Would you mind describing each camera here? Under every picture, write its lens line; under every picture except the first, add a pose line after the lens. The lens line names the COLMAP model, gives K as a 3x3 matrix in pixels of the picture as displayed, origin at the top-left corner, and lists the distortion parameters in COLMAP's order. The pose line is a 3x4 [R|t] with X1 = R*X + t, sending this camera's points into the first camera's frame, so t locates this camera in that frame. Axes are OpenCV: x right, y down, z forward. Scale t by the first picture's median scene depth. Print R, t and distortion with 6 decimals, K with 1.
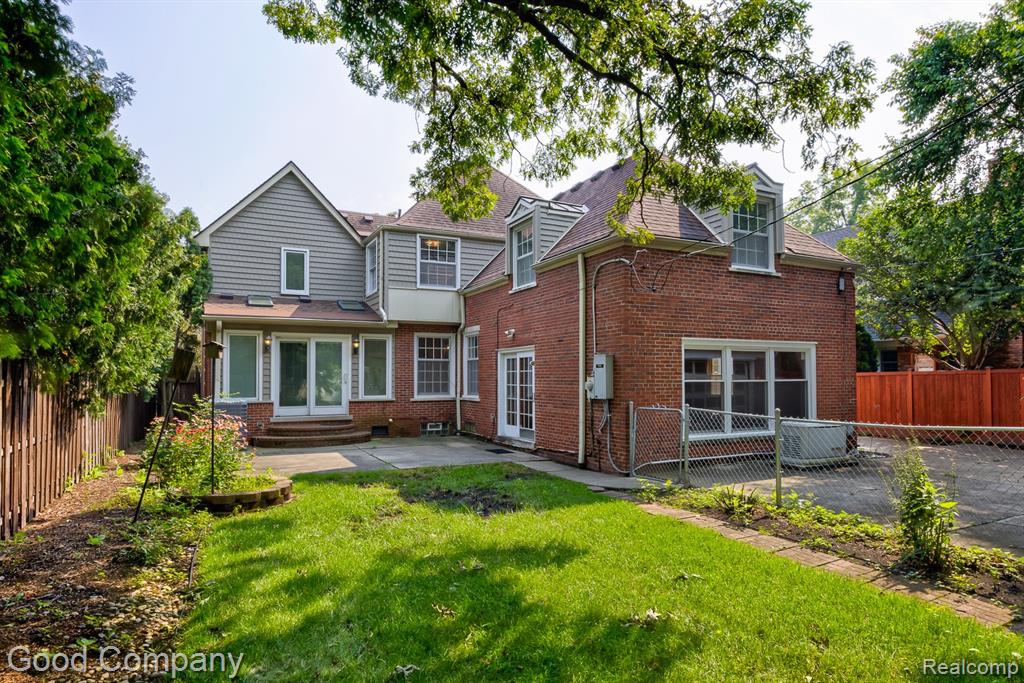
lens RADIAL K [[576.3, 0, 511.8], [0, 576.3, 360.6], [0, 0, 1]] dist [-0.000269, 0.000545]
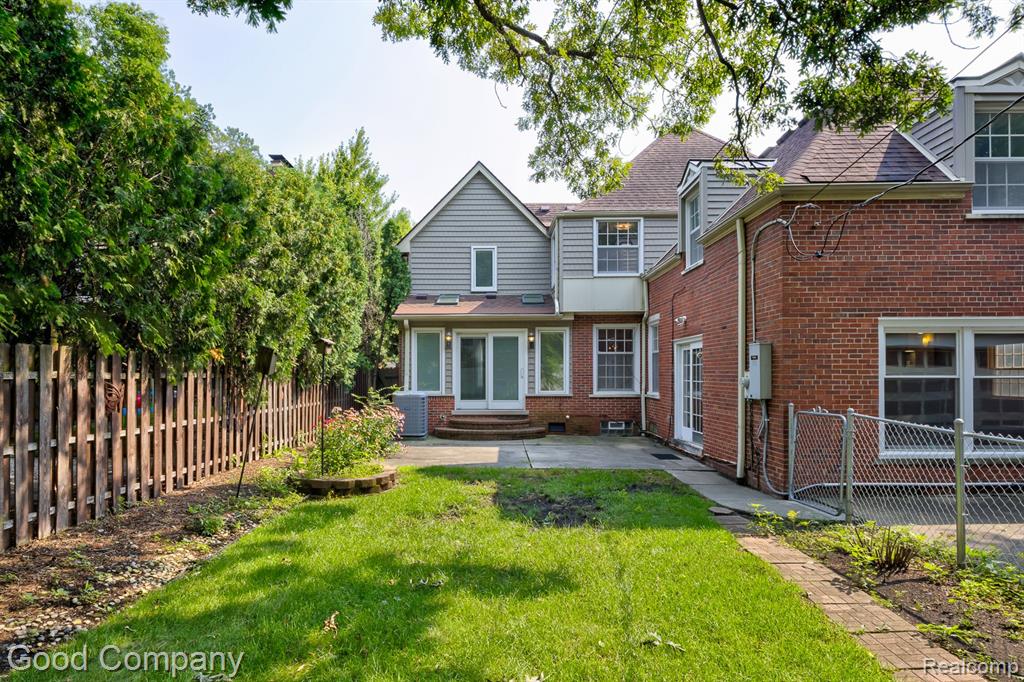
lens RADIAL K [[594.3, 0, 510.8], [0, 594.3, 366.4], [0, 0, 1]] dist [-0.003477, -0.000717]
pose [[0.891430, -0.003783, -0.453142, 0.155622], [0.012170, 0.999804, 0.015595, 0.003250], [0.452995, -0.019417, 0.891302, 0.081016]]
